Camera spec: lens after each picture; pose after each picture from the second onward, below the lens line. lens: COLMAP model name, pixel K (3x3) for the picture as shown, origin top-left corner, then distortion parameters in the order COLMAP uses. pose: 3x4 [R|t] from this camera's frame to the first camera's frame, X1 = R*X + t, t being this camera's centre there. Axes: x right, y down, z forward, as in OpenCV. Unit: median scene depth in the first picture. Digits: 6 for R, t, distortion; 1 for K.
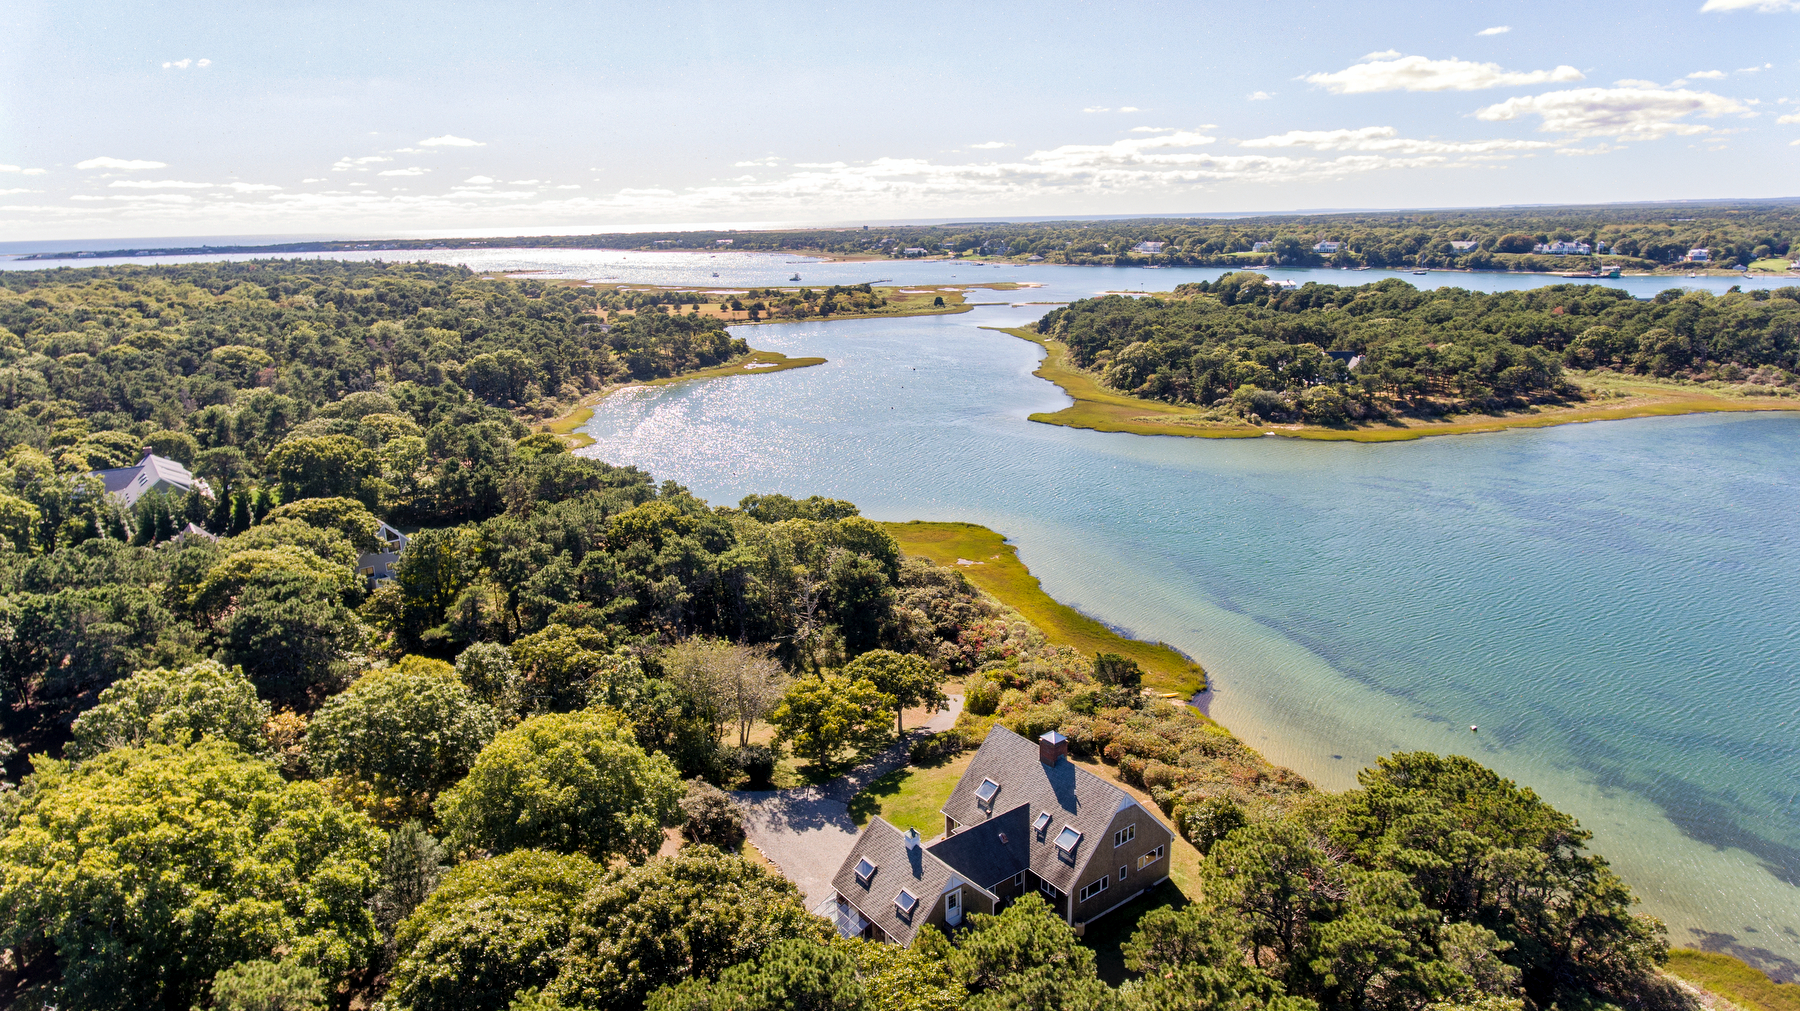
lens RADIAL K [[1061.5, 0, 900.5], [0, 1061.5, 504.1], [0, 0, 1]] dist [0.001742, -0.005125]
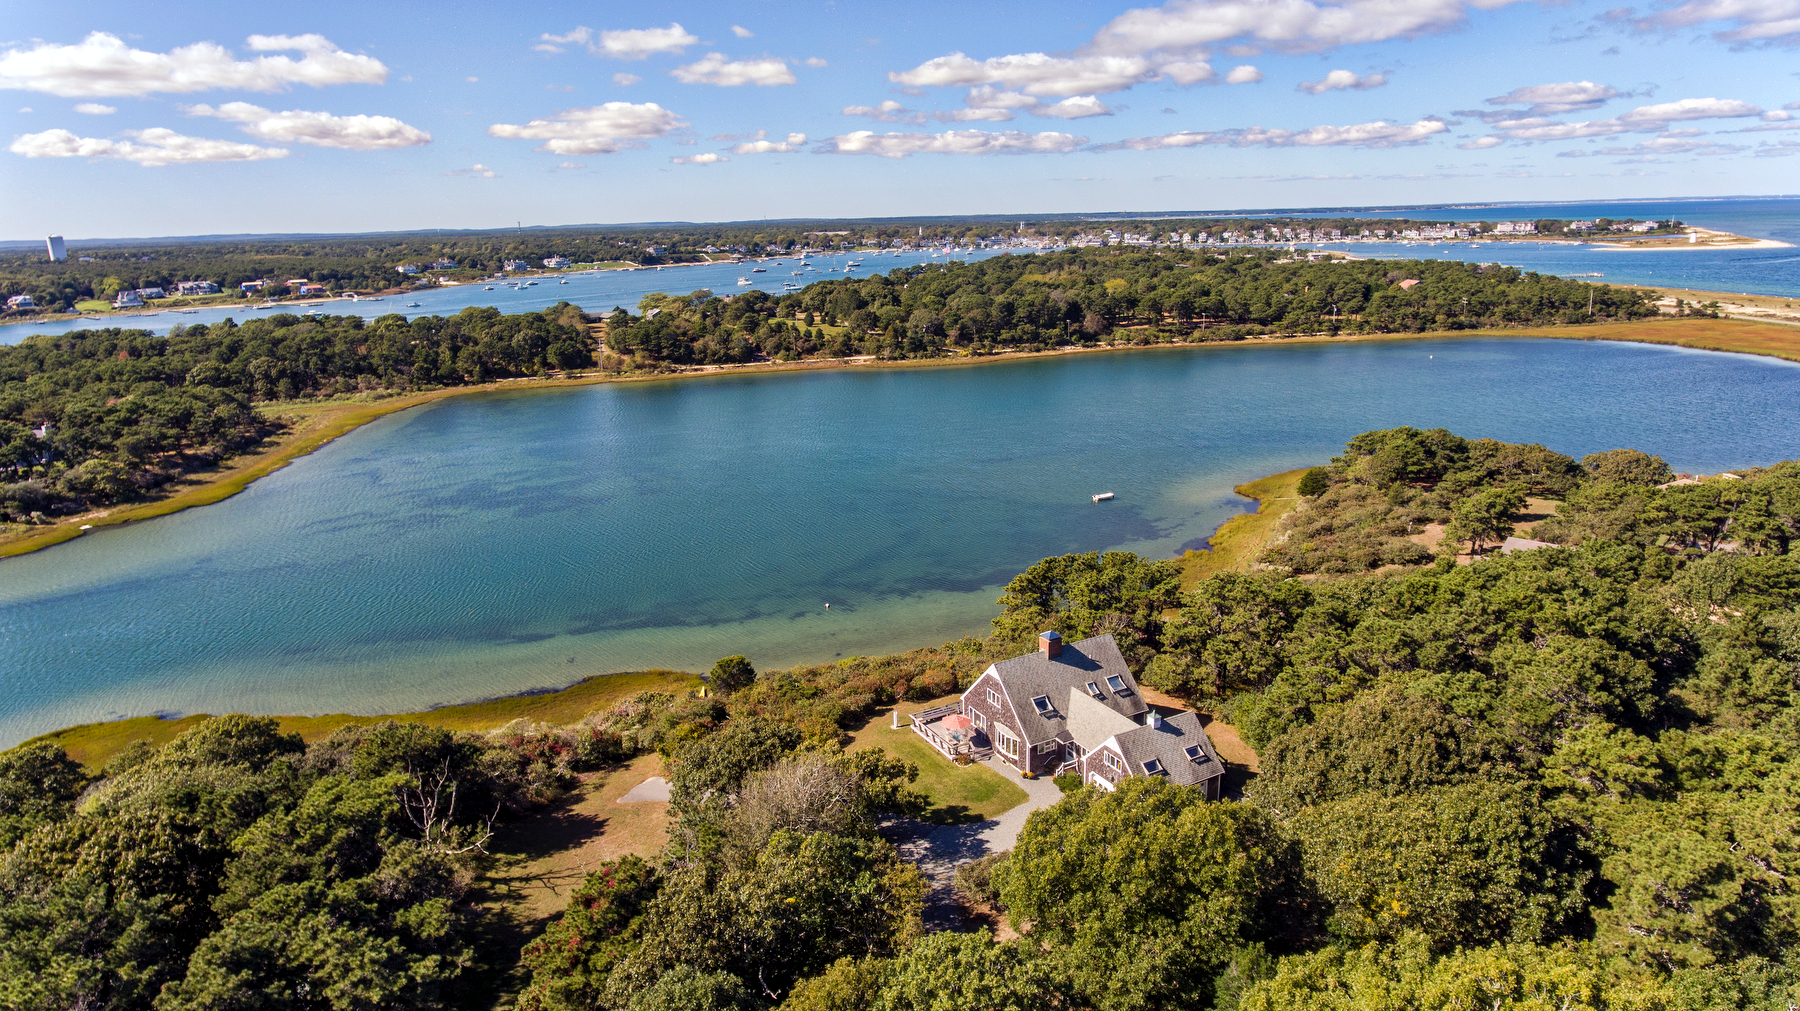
lens RADIAL K [[1061.5, 0, 898.3], [0, 1061.5, 507.3], [0, 0, 1]] dist [0.001742, -0.005125]
pose [[0.127274, -0.237181, 0.963092, -0.312689], [0.278225, 0.940543, 0.194860, -0.063226], [-0.952046, 0.243156, 0.185696, 0.273897]]
